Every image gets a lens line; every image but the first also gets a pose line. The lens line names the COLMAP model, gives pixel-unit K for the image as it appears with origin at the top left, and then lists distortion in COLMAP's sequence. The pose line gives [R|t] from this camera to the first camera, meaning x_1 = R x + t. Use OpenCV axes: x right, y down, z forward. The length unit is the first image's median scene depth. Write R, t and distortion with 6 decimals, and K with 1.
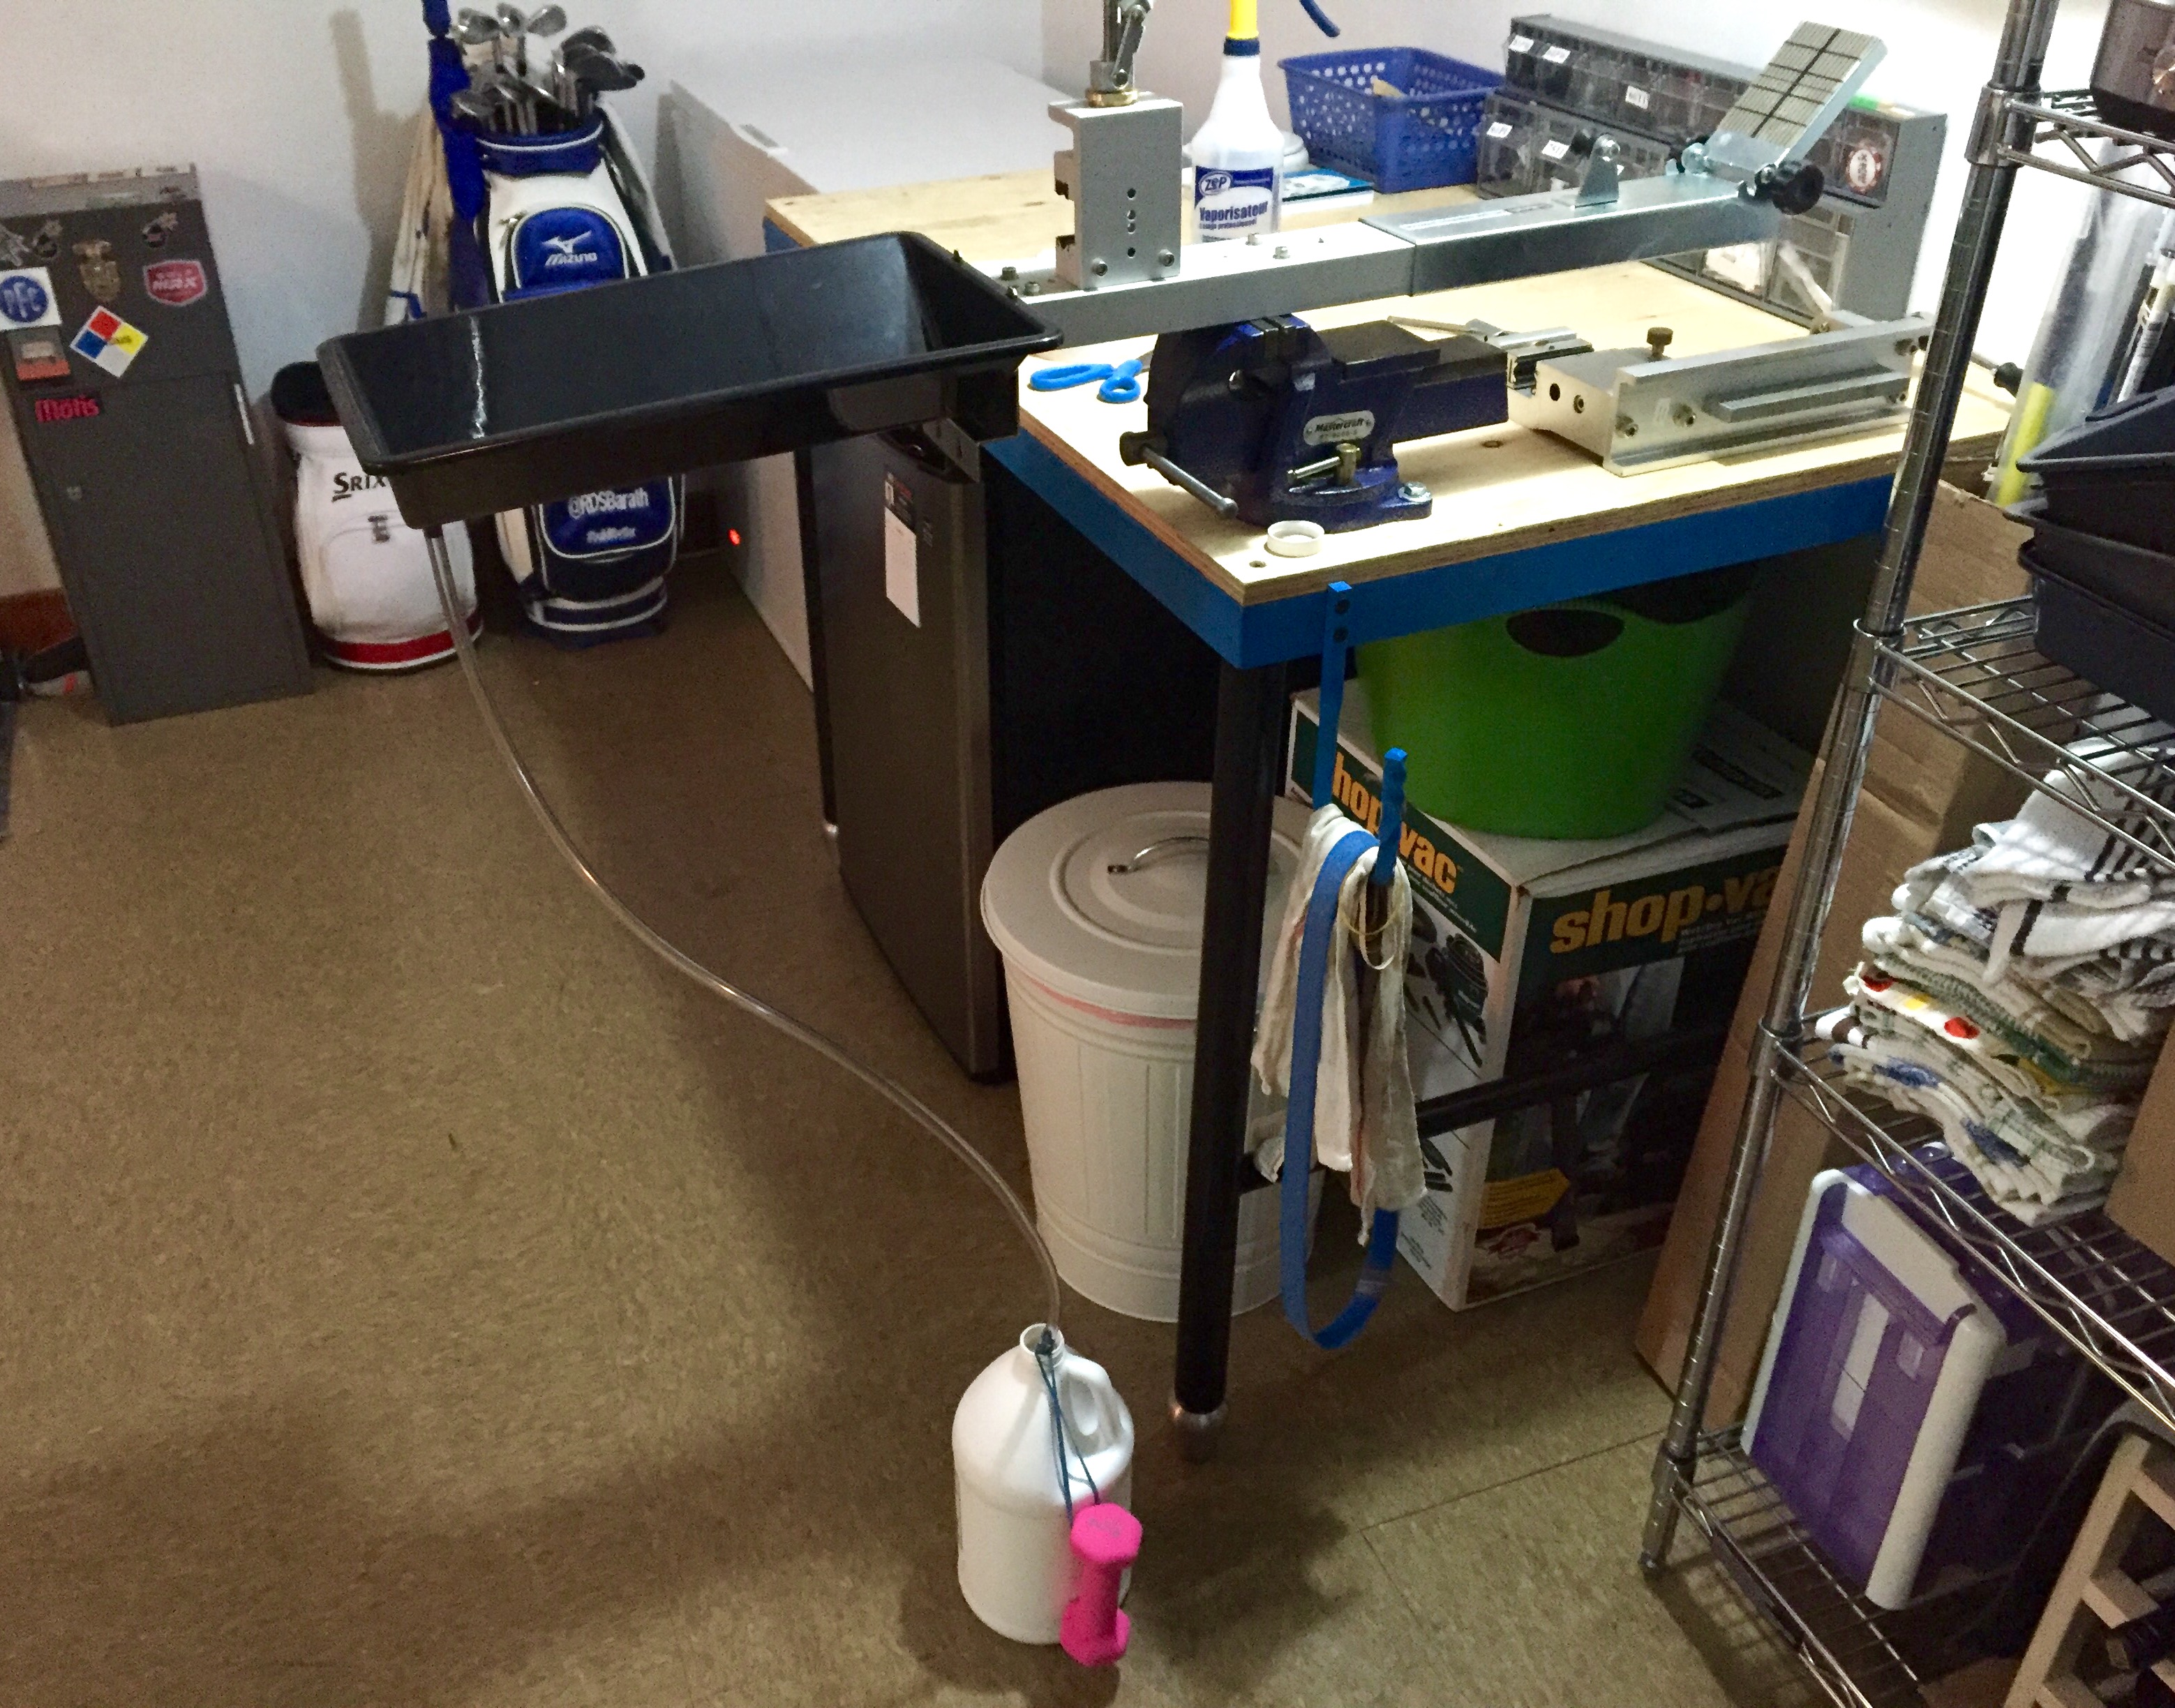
lens RADIAL K [[1944.5, 0, 1032.0], [0, 1944.5, 865.1], [0, 0, 1]] dist [0.076374, -0.135514]
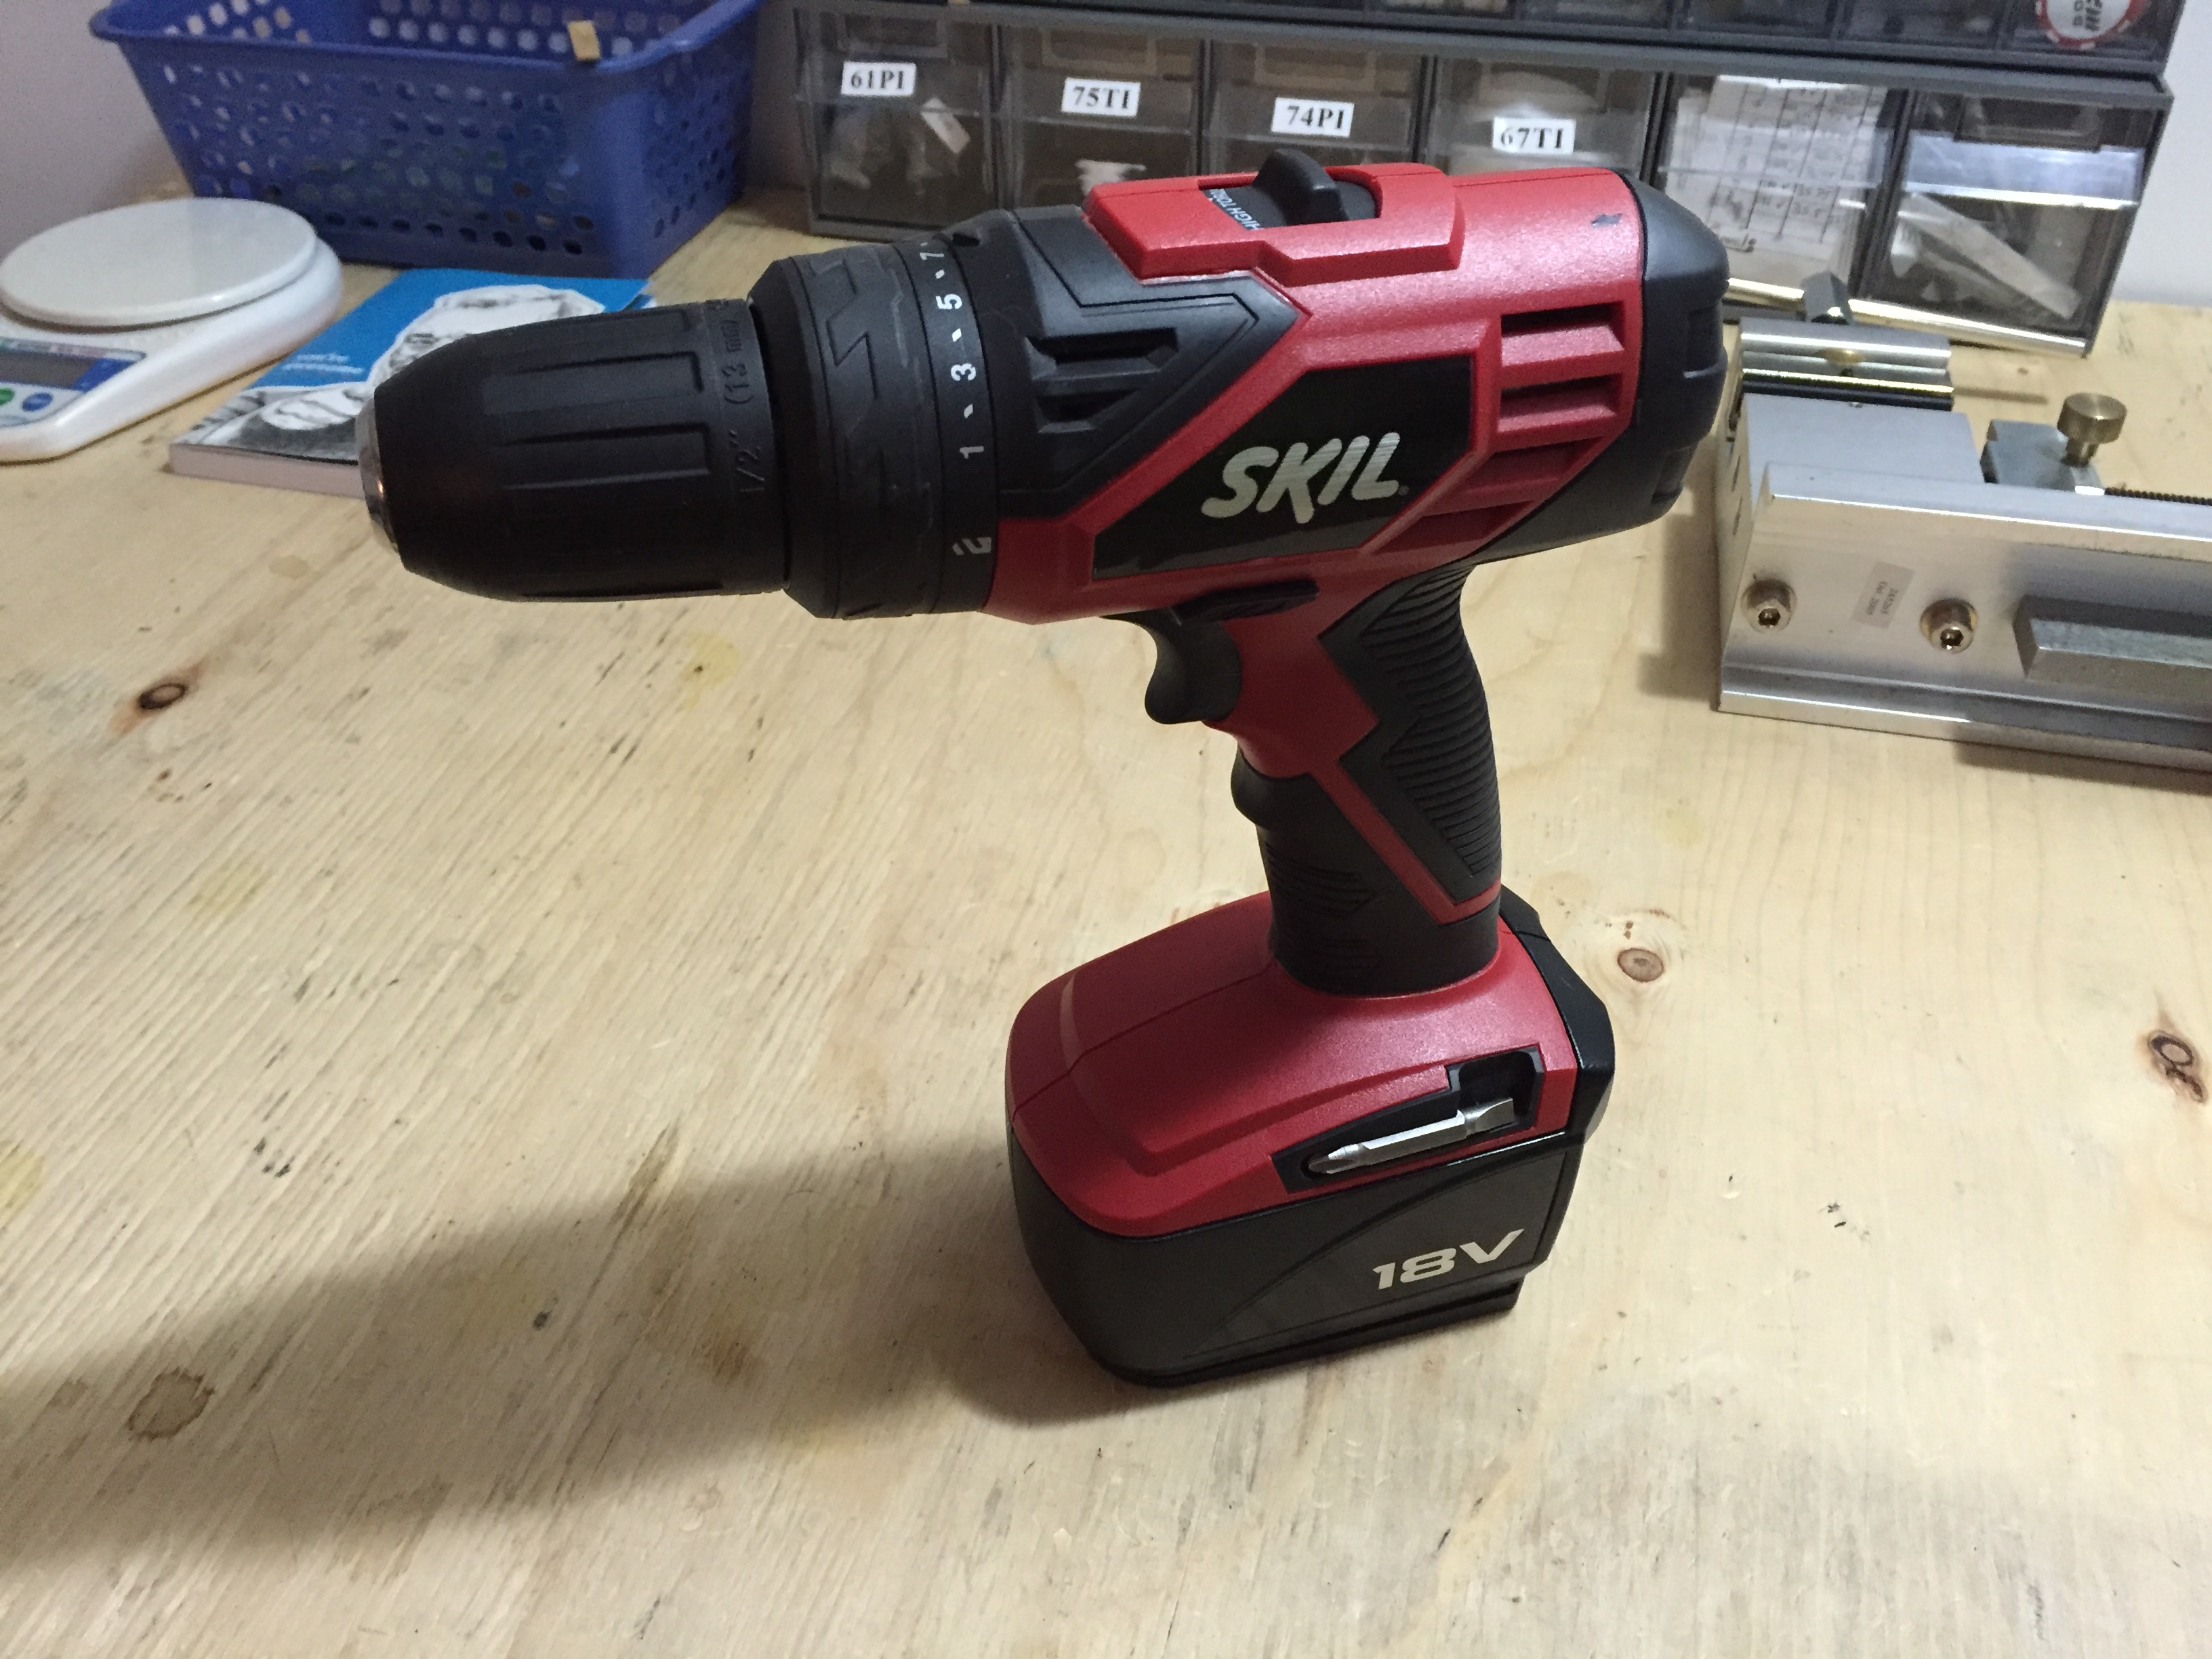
lens RADIAL K [[1907.2, 0, 1097.3], [0, 1907.2, 827.9], [0, 0, 1]] dist [0.082238, -0.135689]
pose [[0.588580, -0.484219, 0.647383, -0.091777], [0.423742, 0.866747, 0.263043, -0.384711], [-0.688488, 0.119502, 0.715334, 0.822711]]
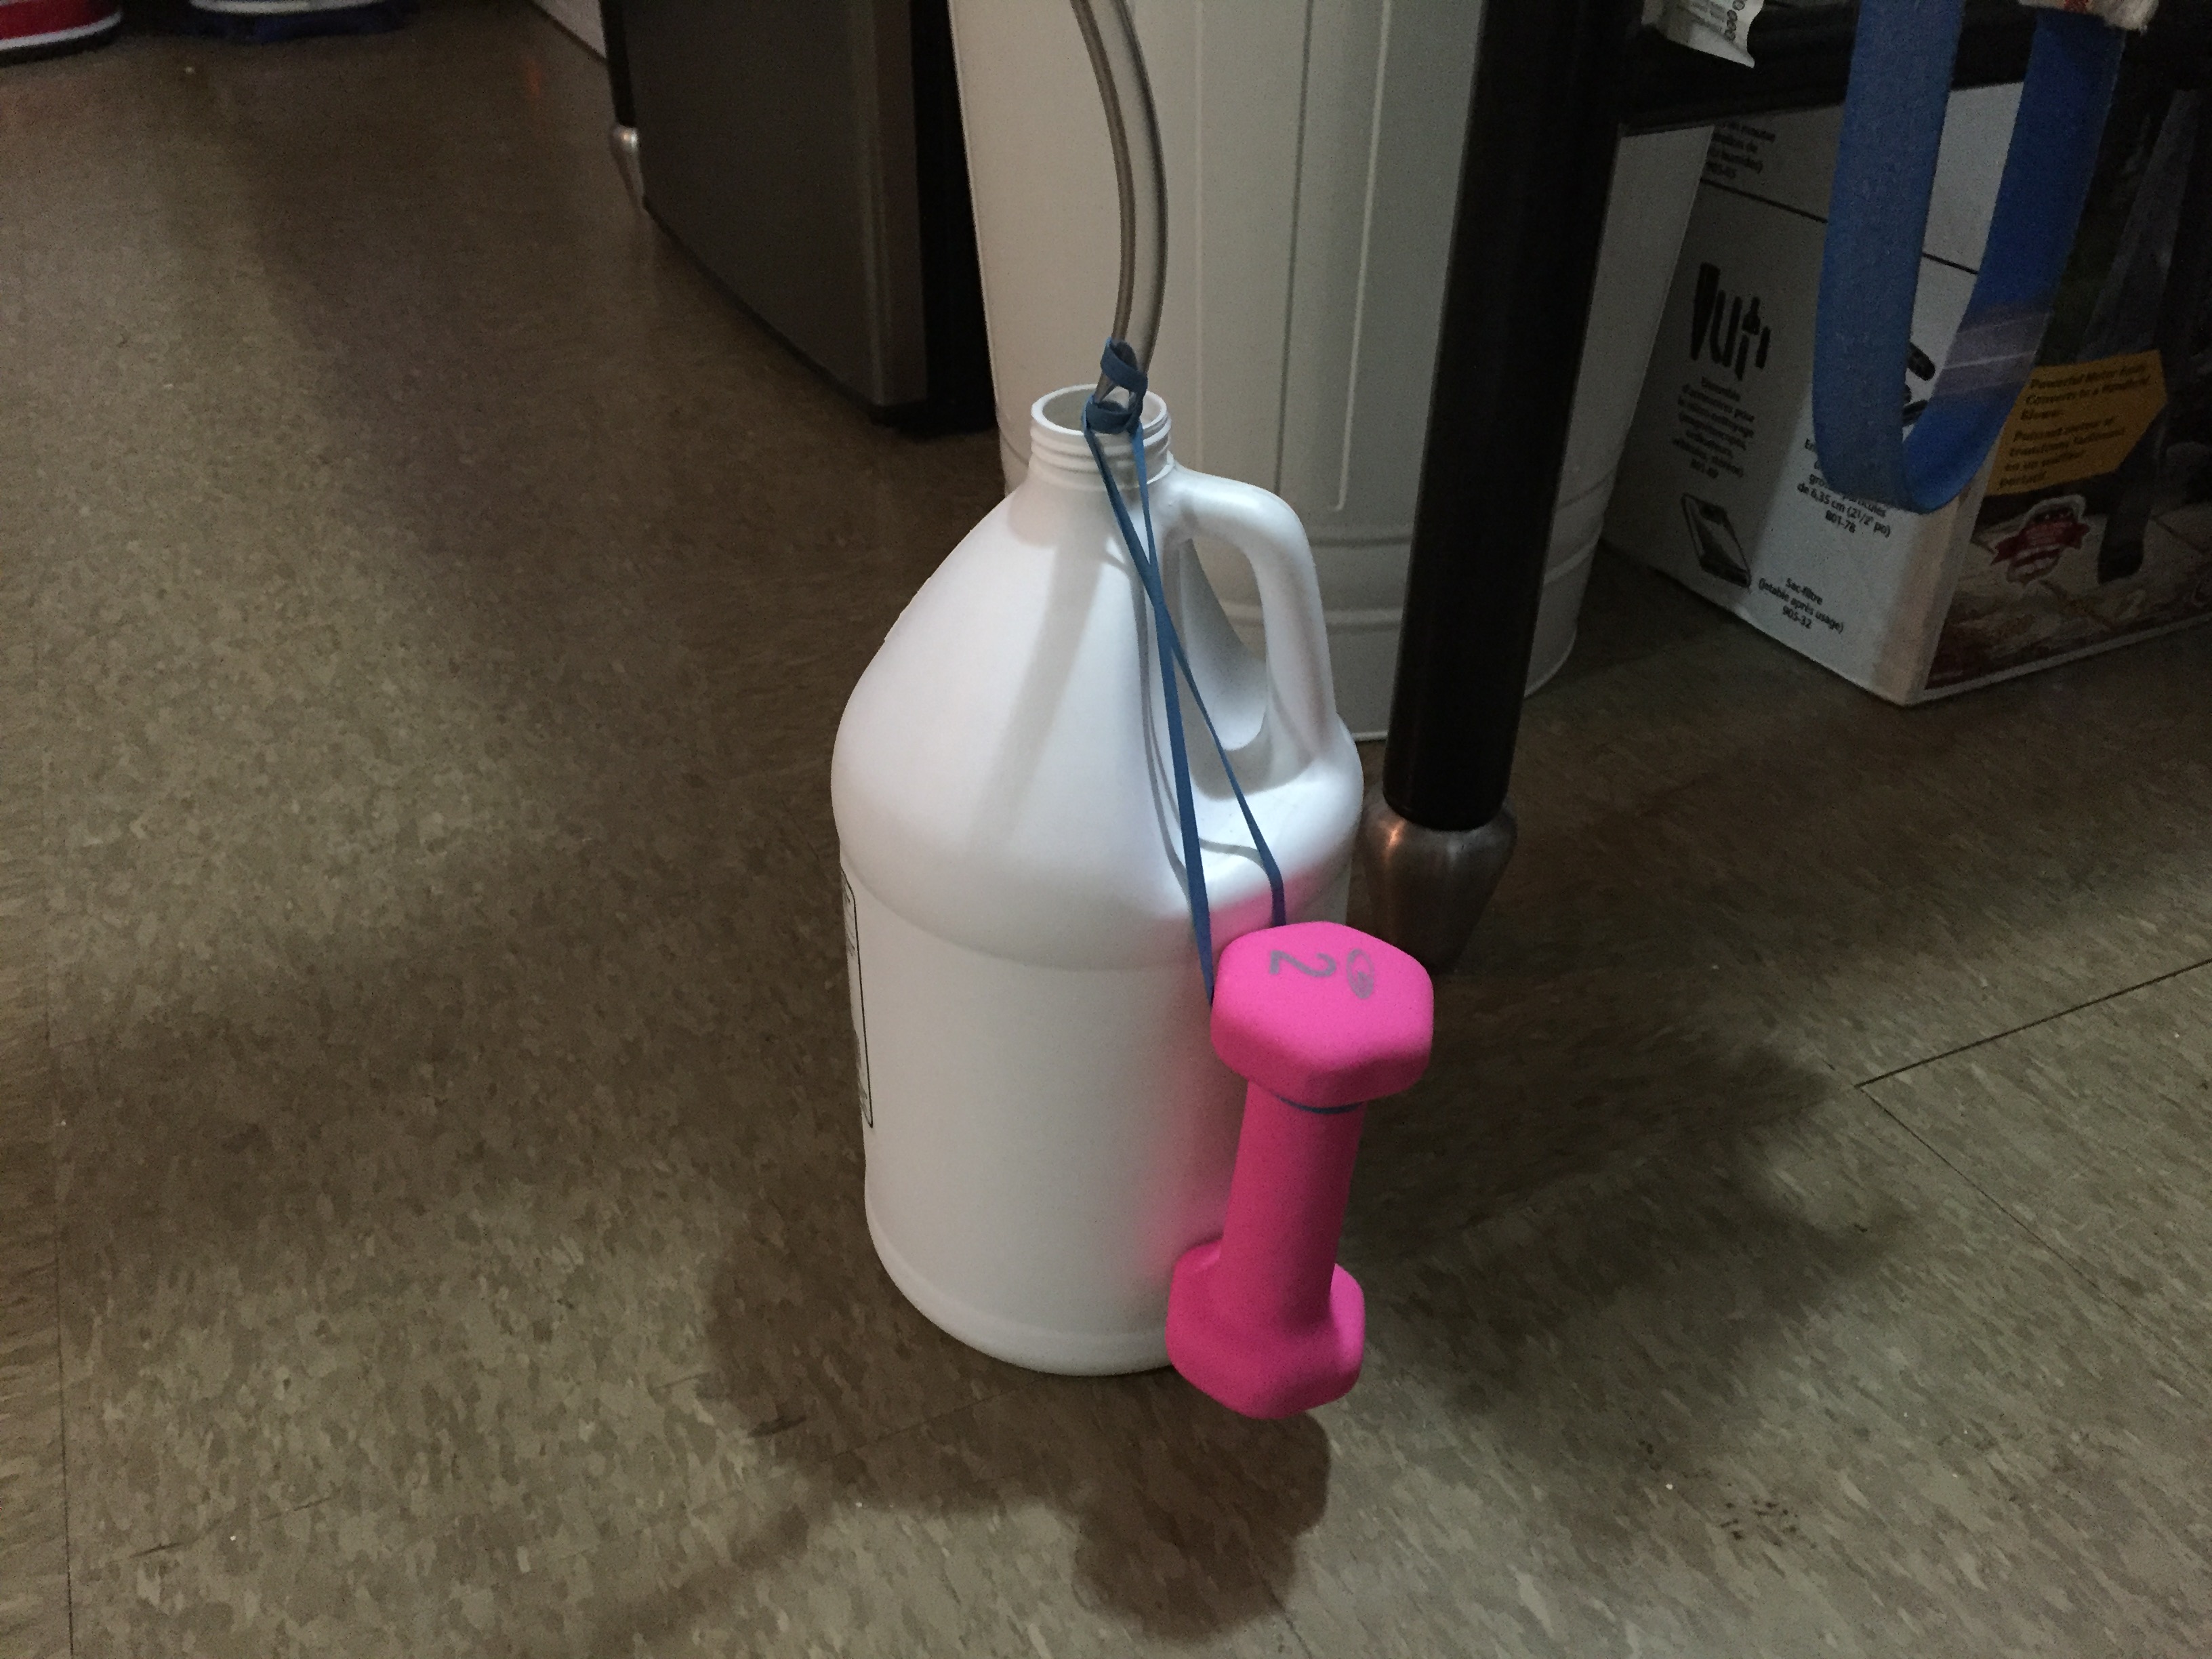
lens RADIAL K [[1900.3, 0, 1092.2], [0, 1900.3, 843.2], [0, 0, 1]] dist [0.087395, -0.150365]
pose [[0.996732, -0.025637, 0.076598, -0.019712], [0.023088, 0.999155, 0.033992, 0.266231], [-0.077404, -0.032113, 0.996482, 0.604027]]
